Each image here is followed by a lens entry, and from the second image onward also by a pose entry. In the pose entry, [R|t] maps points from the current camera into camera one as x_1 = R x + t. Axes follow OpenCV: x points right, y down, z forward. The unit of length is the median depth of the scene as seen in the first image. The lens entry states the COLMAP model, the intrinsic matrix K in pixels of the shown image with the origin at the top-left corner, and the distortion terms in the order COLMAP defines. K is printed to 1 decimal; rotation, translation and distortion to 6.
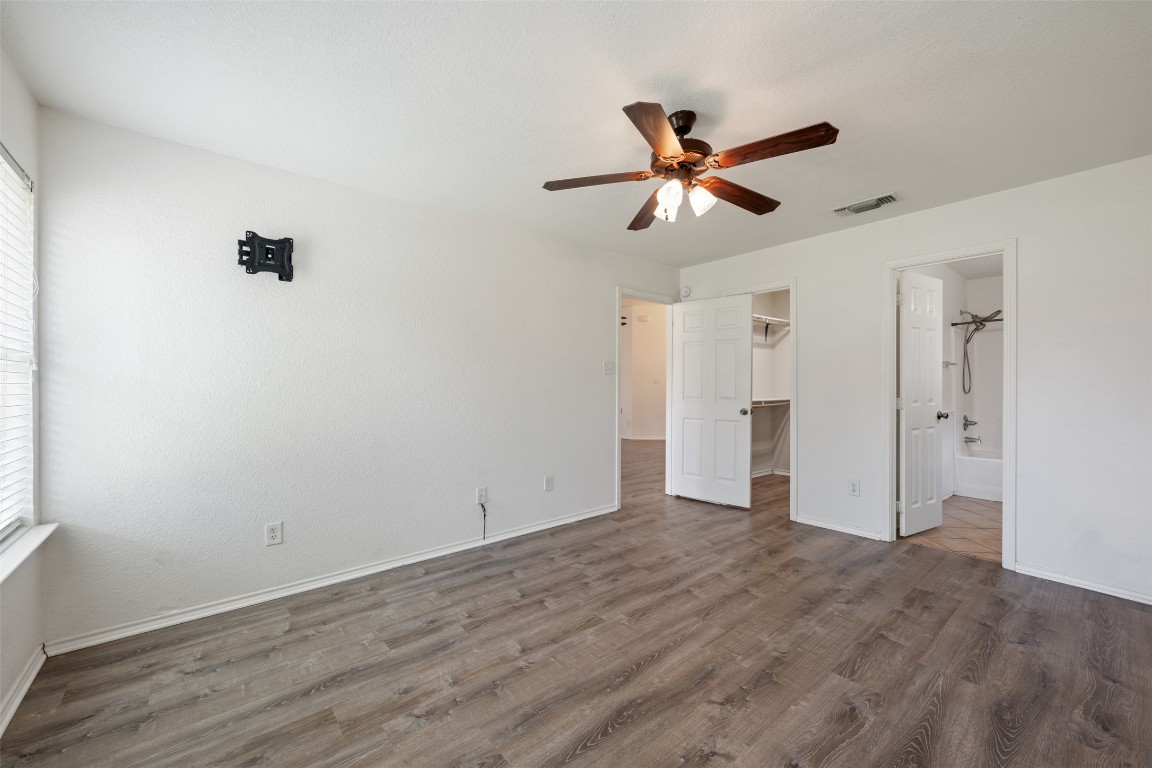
lens RADIAL K [[454.4, 0, 573.4], [0, 454.4, 386.7], [0, 0, 1]] dist [-0.002445, -0.000131]
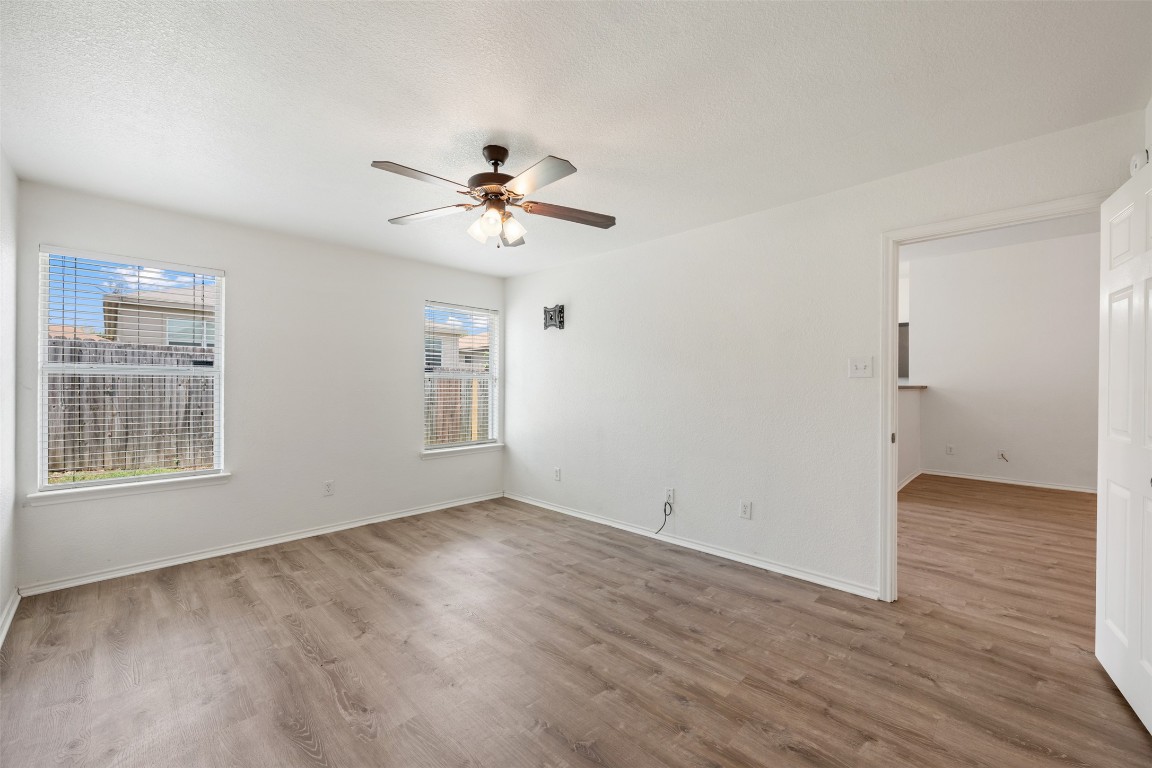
lens RADIAL K [[454.4, 0, 575.3], [0, 454.4, 383.1], [0, 0, 1]] dist [-0.002445, -0.000131]
pose [[0.110252, 0.000131, -0.993904, 0.983474], [-0.007238, 0.999974, -0.000671, -0.024681], [0.993877, 0.007268, 0.110250, 0.784736]]
